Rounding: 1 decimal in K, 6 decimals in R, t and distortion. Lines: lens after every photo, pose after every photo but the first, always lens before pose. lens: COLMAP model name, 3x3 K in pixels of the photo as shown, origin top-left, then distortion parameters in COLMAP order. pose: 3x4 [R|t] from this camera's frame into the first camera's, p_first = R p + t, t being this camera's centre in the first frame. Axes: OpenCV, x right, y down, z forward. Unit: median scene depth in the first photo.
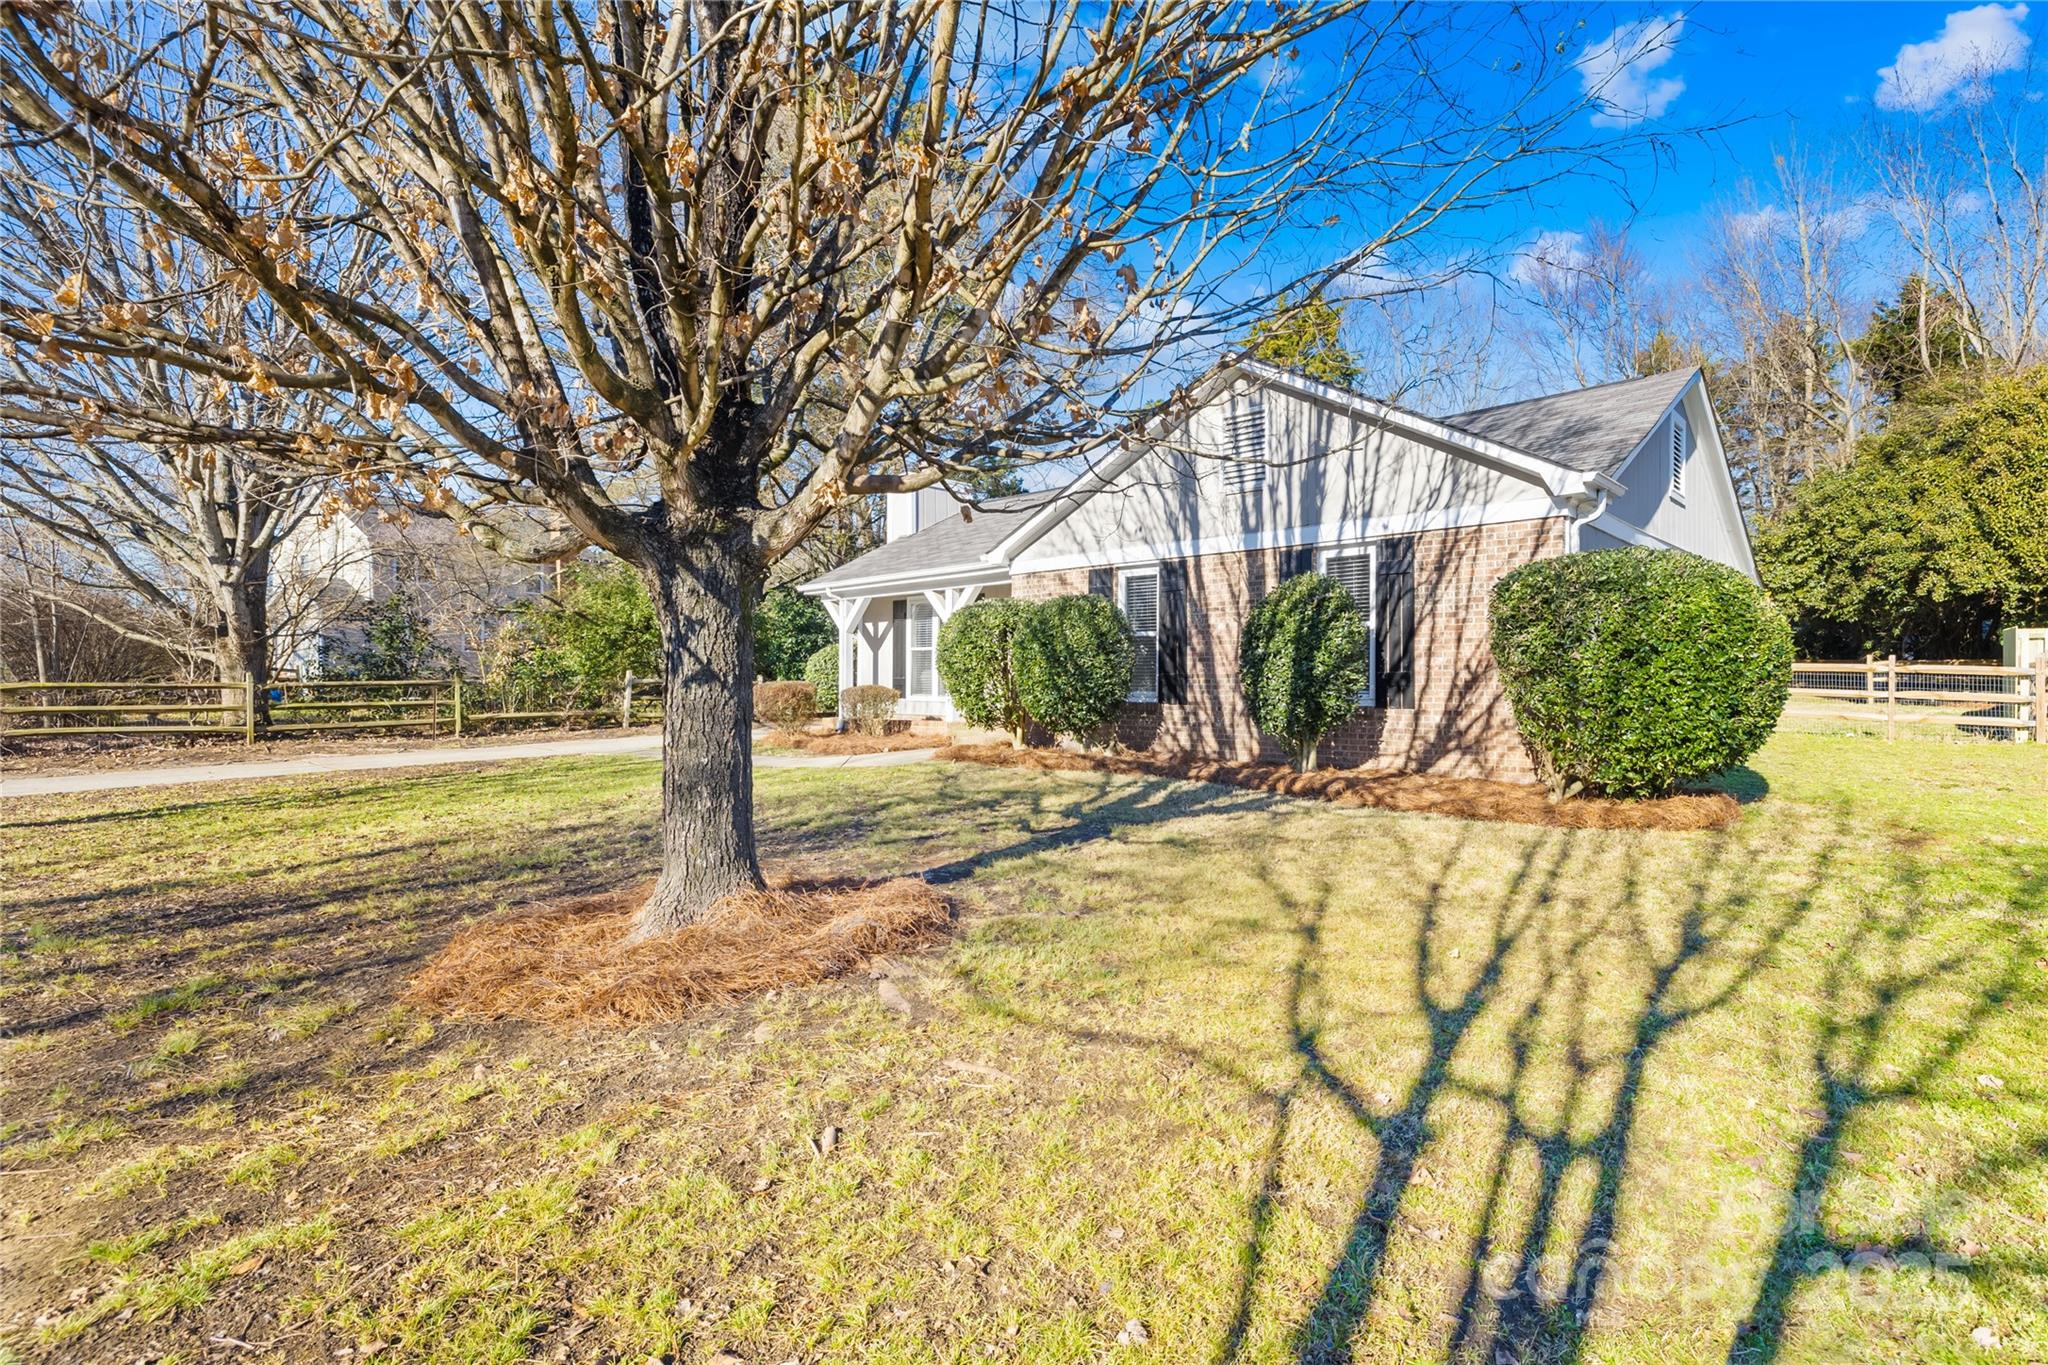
lens RADIAL K [[865.6, 0, 1023.8], [0, 865.6, 681.4], [0, 0, 1]] dist [0.004366, -0.000741]
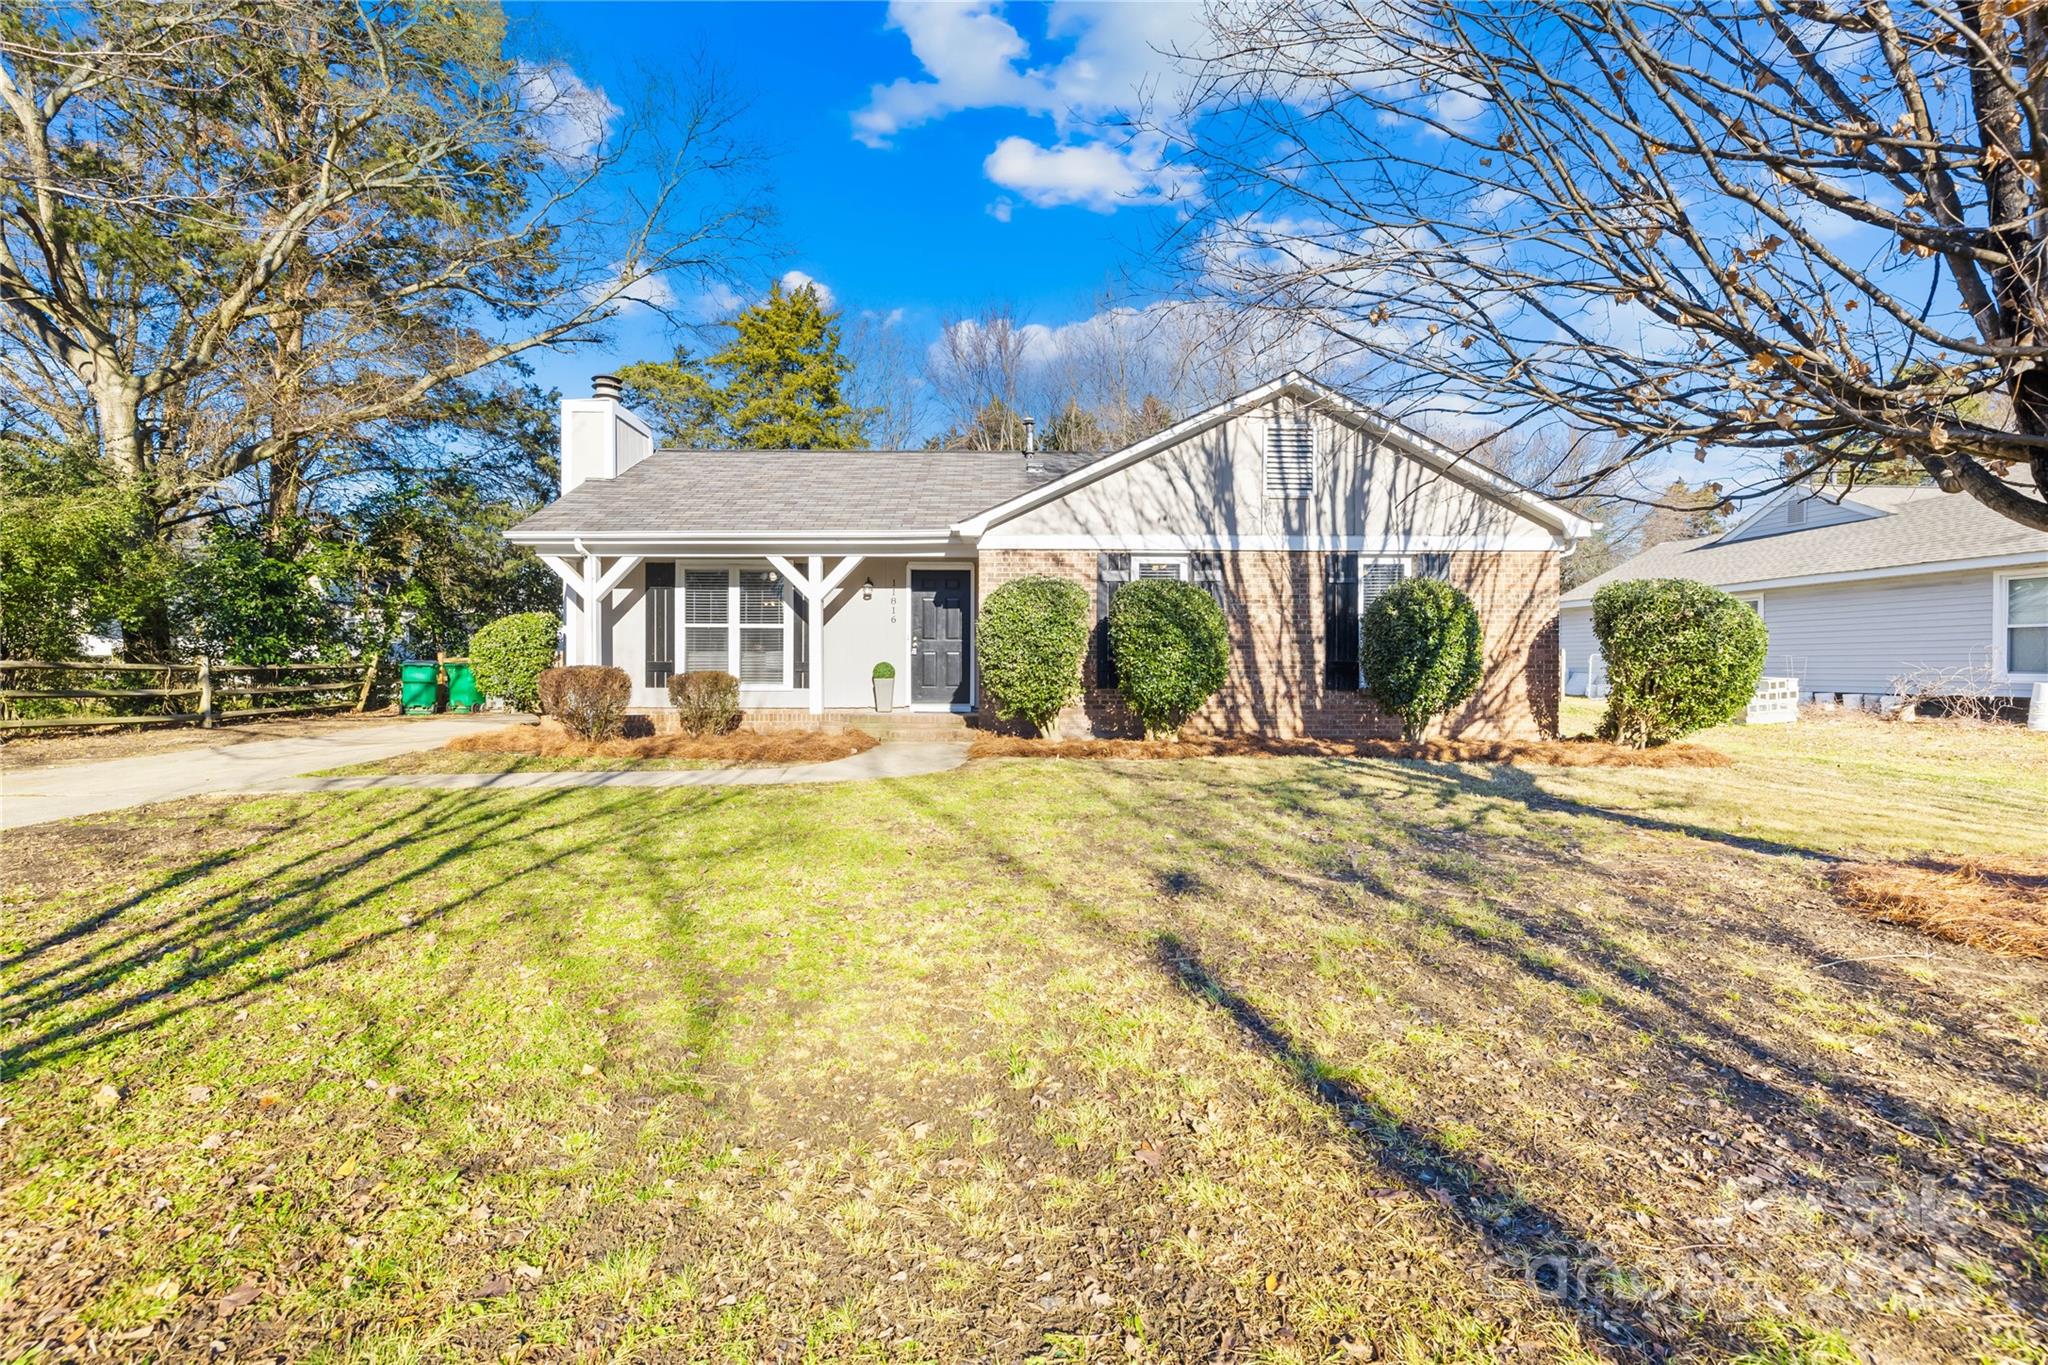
lens RADIAL K [[865.6, 0, 1023.9], [0, 865.6, 681.0], [0, 0, 1]] dist [0.004366, -0.000741]
pose [[0.771616, -0.002645, 0.636083, -0.722908], [-0.003432, 0.999959, 0.008322, 0.010084], [-0.636080, -0.008604, 0.771575, 0.349129]]
